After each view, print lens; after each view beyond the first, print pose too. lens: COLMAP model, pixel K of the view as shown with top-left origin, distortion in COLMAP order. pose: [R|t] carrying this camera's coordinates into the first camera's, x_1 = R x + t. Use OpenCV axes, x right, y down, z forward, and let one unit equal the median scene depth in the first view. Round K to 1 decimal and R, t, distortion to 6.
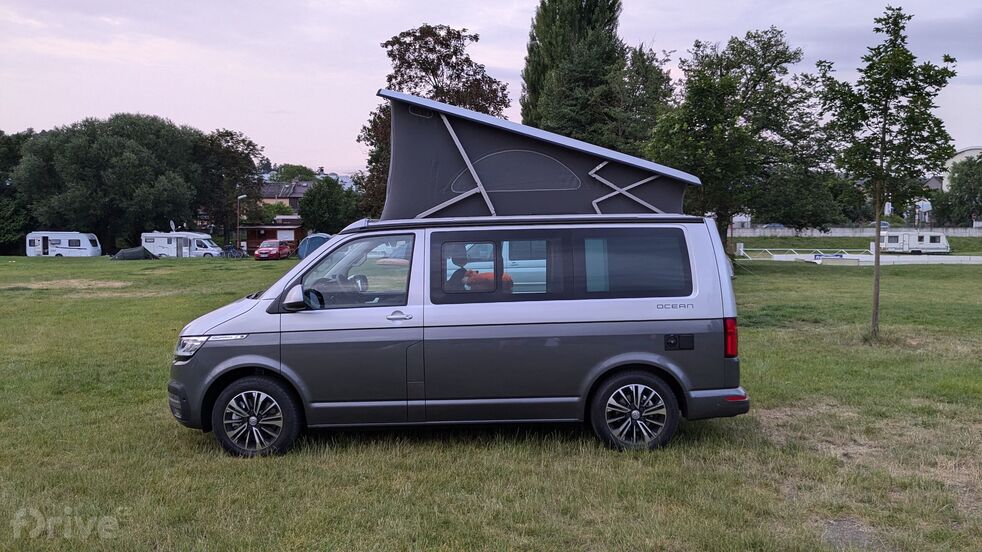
lens RADIAL K [[753.4, 0, 491.0], [0, 753.4, 276.0], [0, 0, 1]] dist [0.065724, -0.114139]
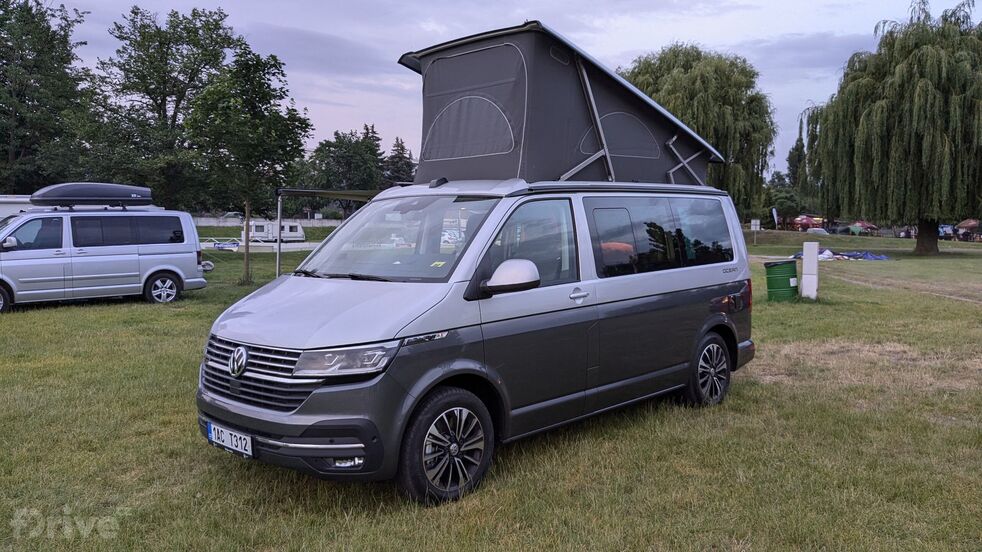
lens RADIAL K [[762.3, 0, 472.8], [0, 762.3, 279.8], [0, 0, 1]] dist [0.070490, -0.110164]
pose [[0.704016, -0.046481, 0.708661, -0.183967], [0.034246, 0.998917, 0.031497, 0.001346], [-0.709358, 0.002094, 0.704846, 0.106081]]
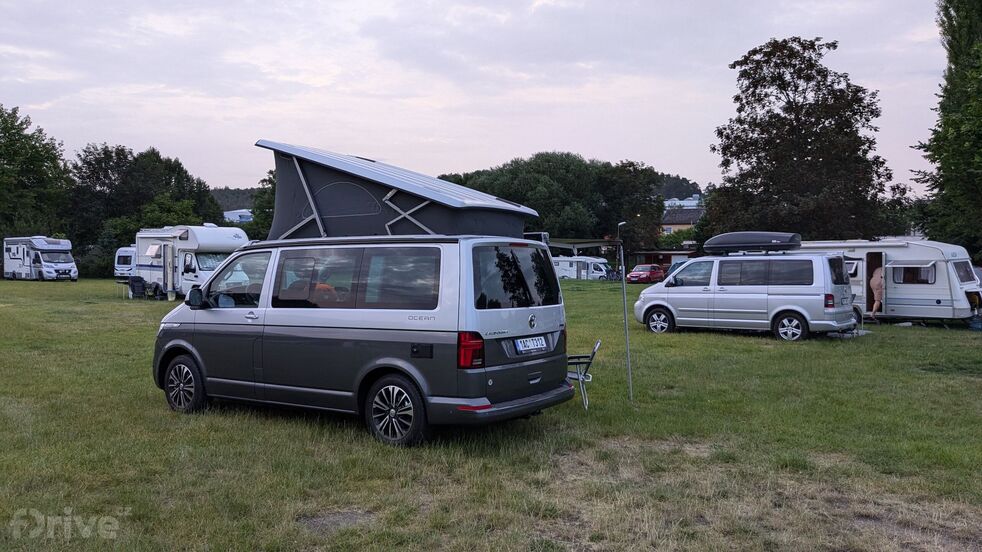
lens RADIAL K [[753.4, 0, 491.0], [0, 753.4, 276.0], [0, 0, 1]] dist [0.065724, -0.114139]
pose [[0.848469, 0.020298, -0.528855, 0.203452], [-0.038078, 0.999016, -0.022747, -0.000053], [0.527873, 0.039438, 0.848407, 0.026220]]
